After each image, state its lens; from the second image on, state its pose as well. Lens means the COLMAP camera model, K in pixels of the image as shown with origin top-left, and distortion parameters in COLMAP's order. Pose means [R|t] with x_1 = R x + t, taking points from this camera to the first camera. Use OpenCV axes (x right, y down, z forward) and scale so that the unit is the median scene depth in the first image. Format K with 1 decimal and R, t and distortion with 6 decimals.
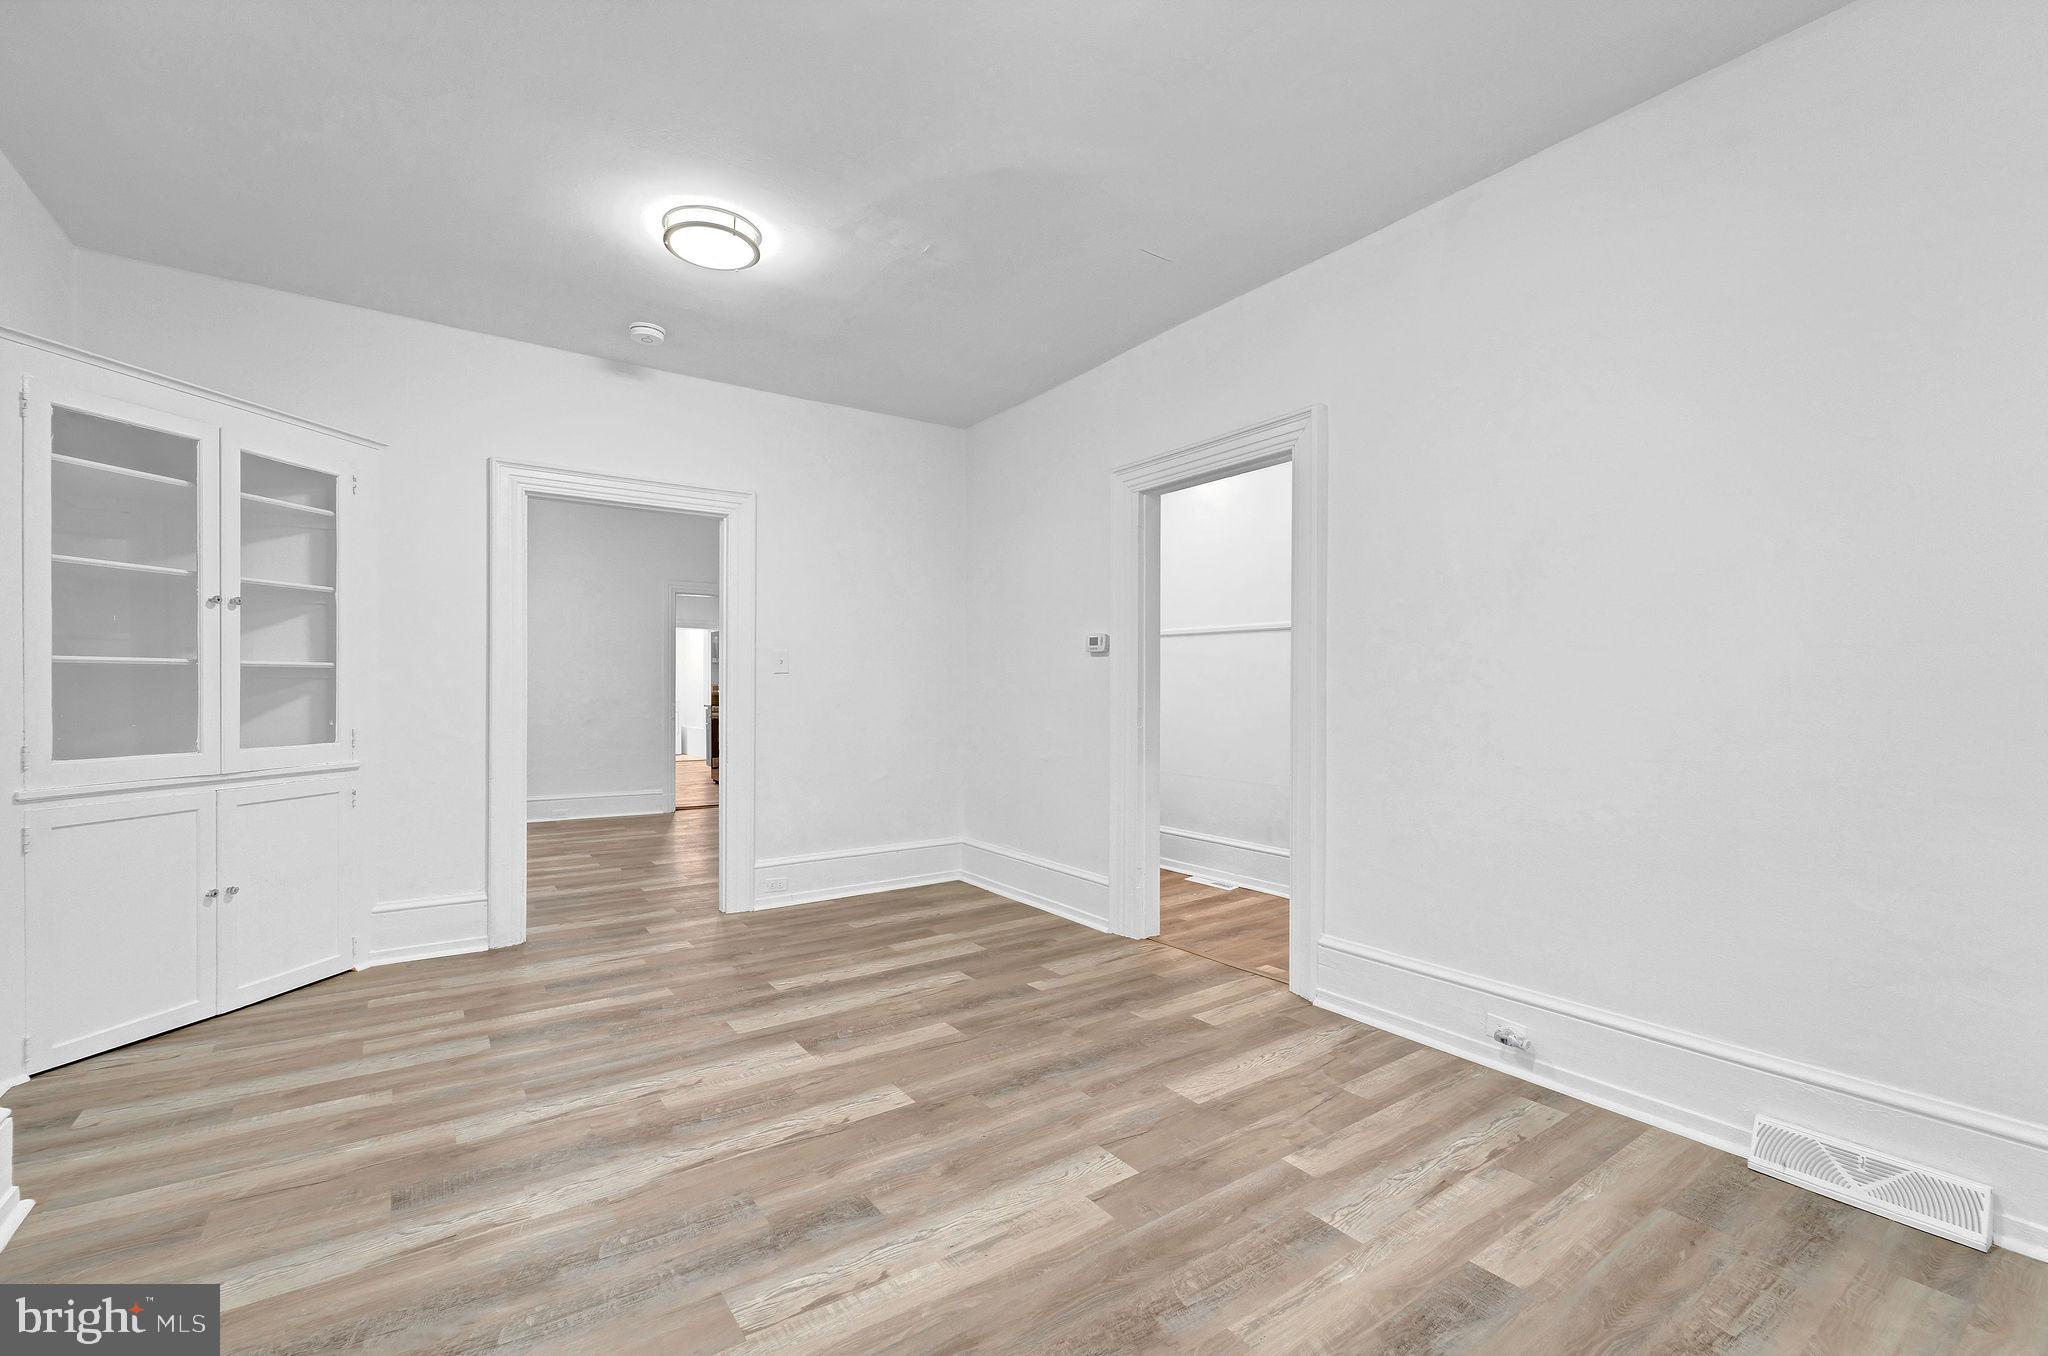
lens RADIAL K [[866.3, 0, 1021.7], [0, 866.3, 686.1], [0, 0, 1]] dist [-0.005218, -0.001041]
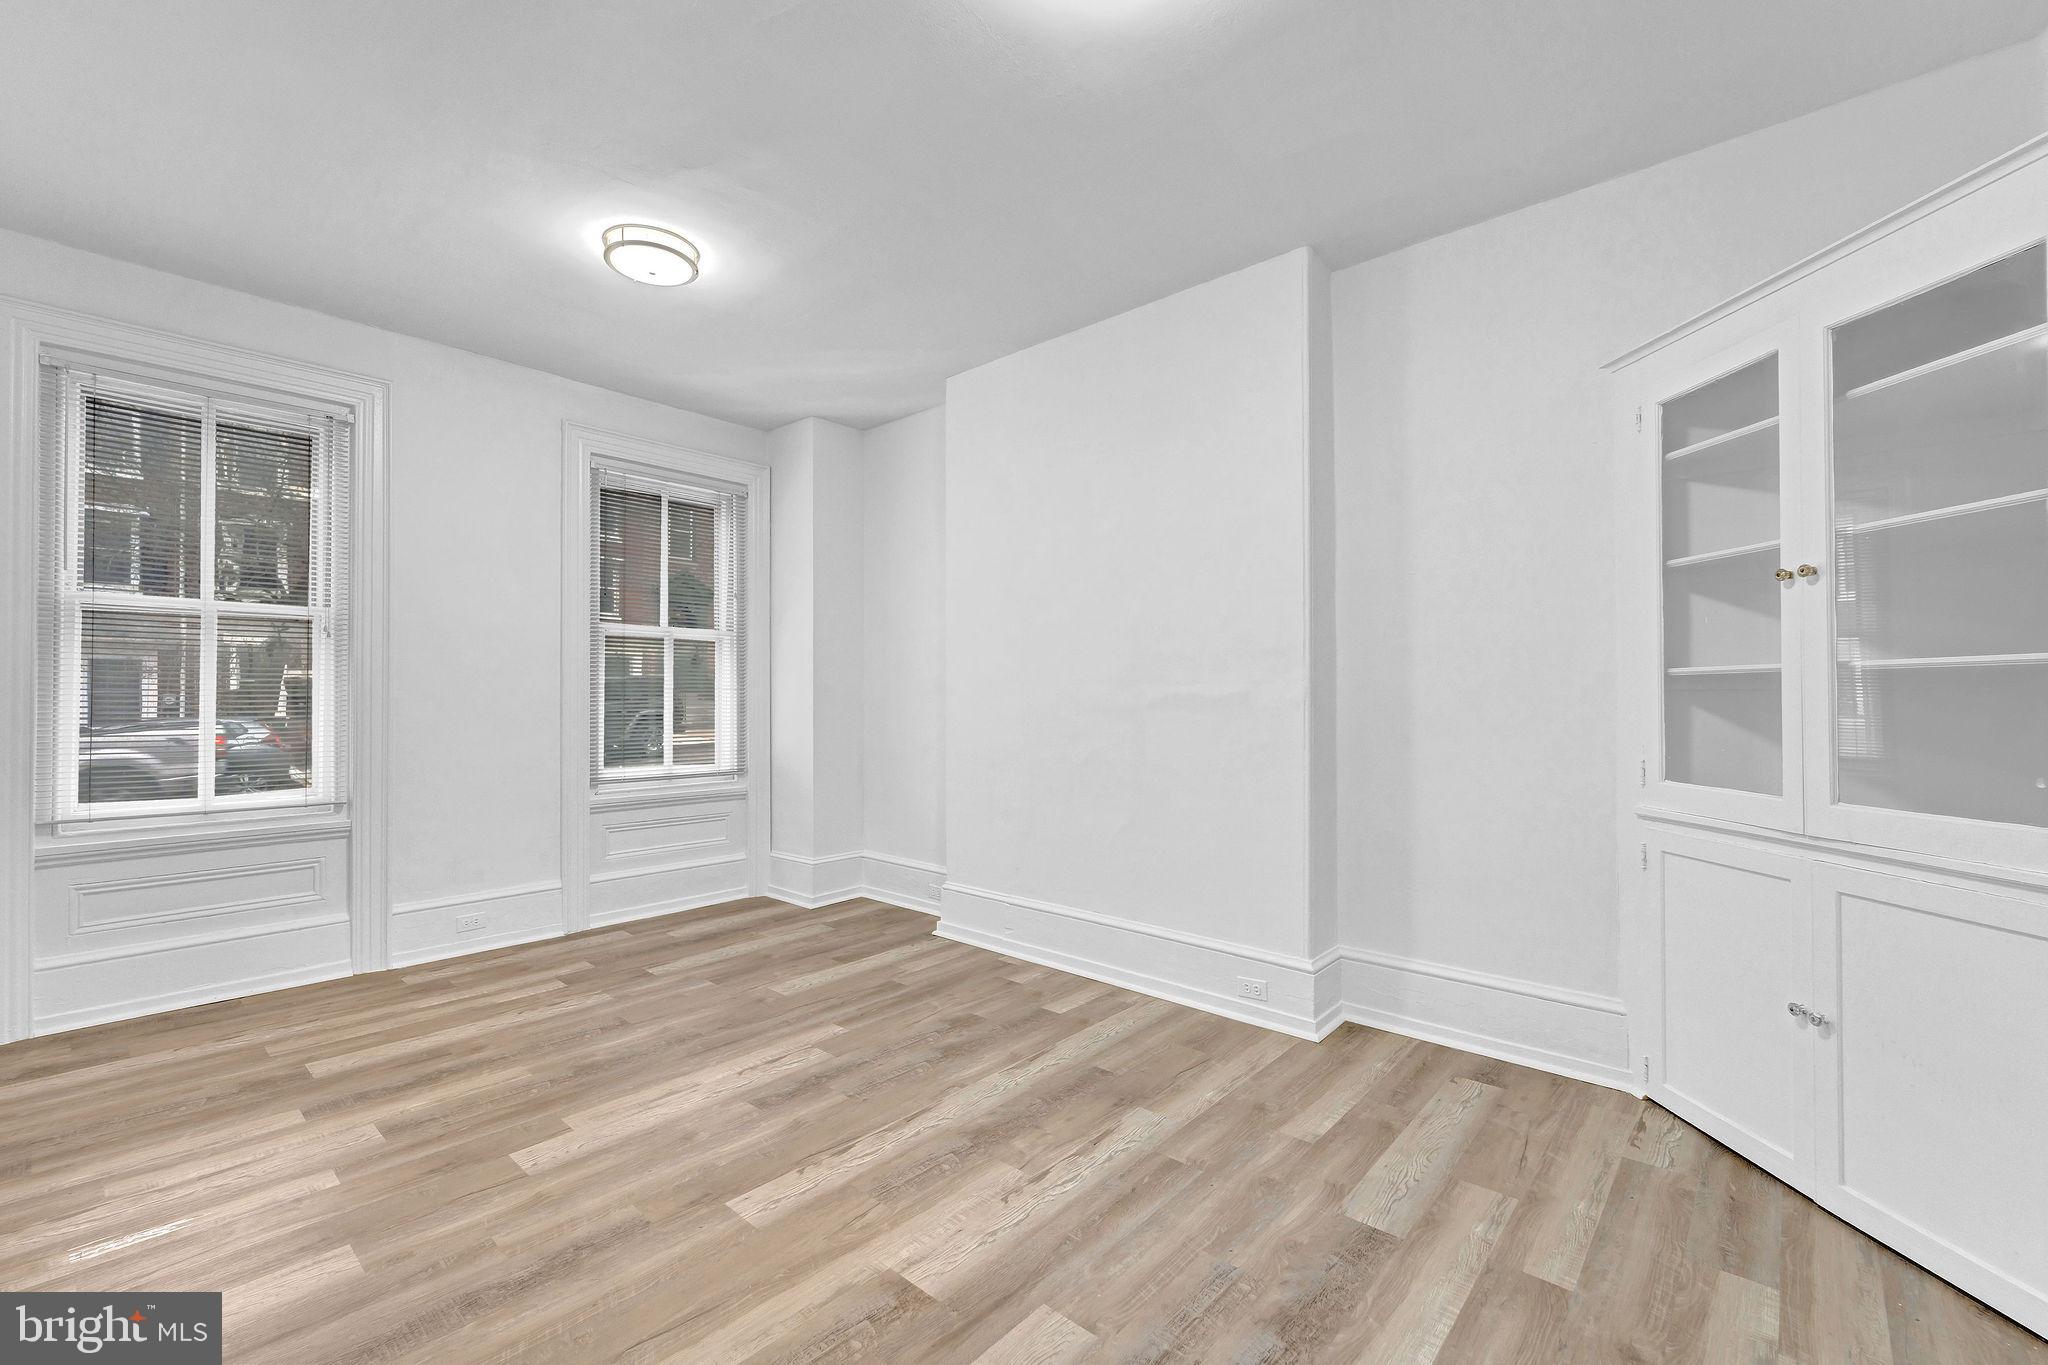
lens RADIAL K [[860.9, 0, 982.9], [0, 860.9, 682.1], [0, 0, 1]] dist [-0.002485, -0.001459]
pose [[-0.981607, -0.004730, -0.190852, -0.209514], [-0.002024, 0.999895, -0.014369, -0.014439], [0.190900, -0.013718, -0.981514, 1.899192]]
